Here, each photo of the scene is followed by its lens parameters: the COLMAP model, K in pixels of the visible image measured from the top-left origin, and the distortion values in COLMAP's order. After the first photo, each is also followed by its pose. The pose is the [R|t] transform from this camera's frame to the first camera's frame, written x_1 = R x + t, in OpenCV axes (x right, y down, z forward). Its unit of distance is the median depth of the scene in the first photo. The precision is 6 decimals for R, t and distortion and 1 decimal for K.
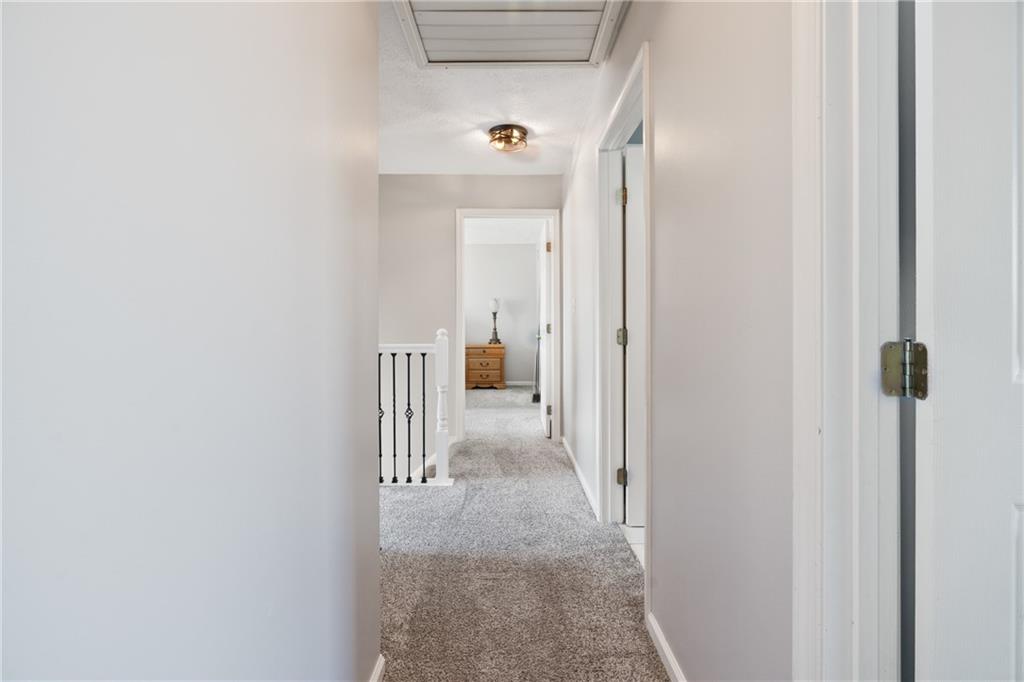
lens RADIAL K [[457.2, 0, 511.2], [0, 457.2, 339.2], [0, 0, 1]] dist [-0.005383, 0.003327]
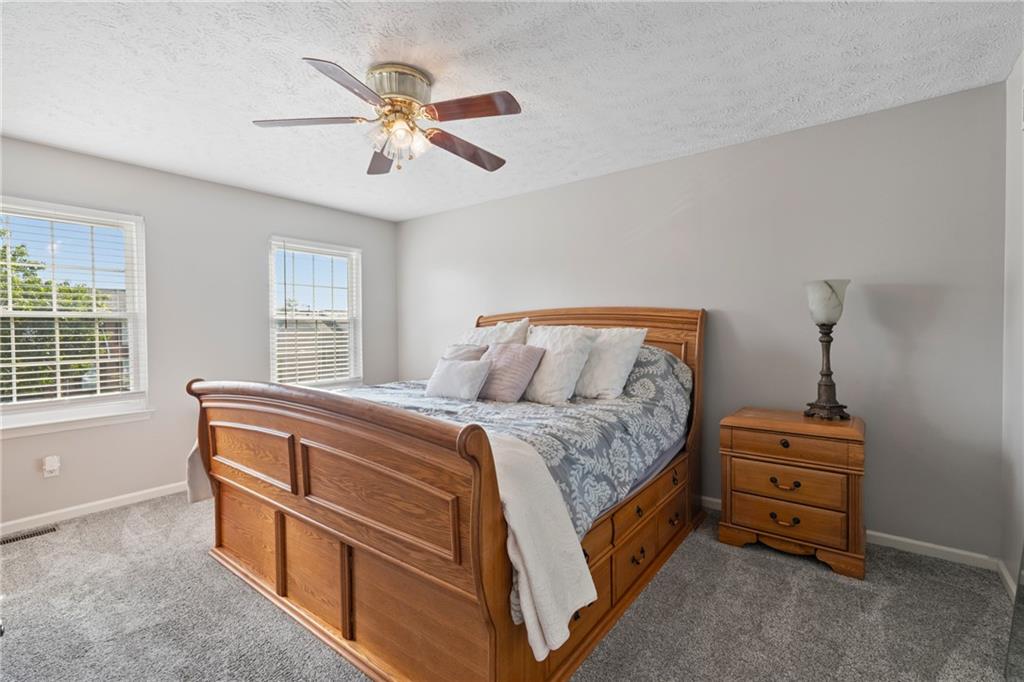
lens RADIAL K [[457.2, 0, 507.7], [0, 457.2, 337.2], [0, 0, 1]] dist [-0.005383, 0.003327]
pose [[0.796319, 0.015146, -0.604687, -0.020281], [-0.002126, 0.999750, 0.022242, -0.055852], [0.604873, -0.016426, 0.796152, 0.599808]]
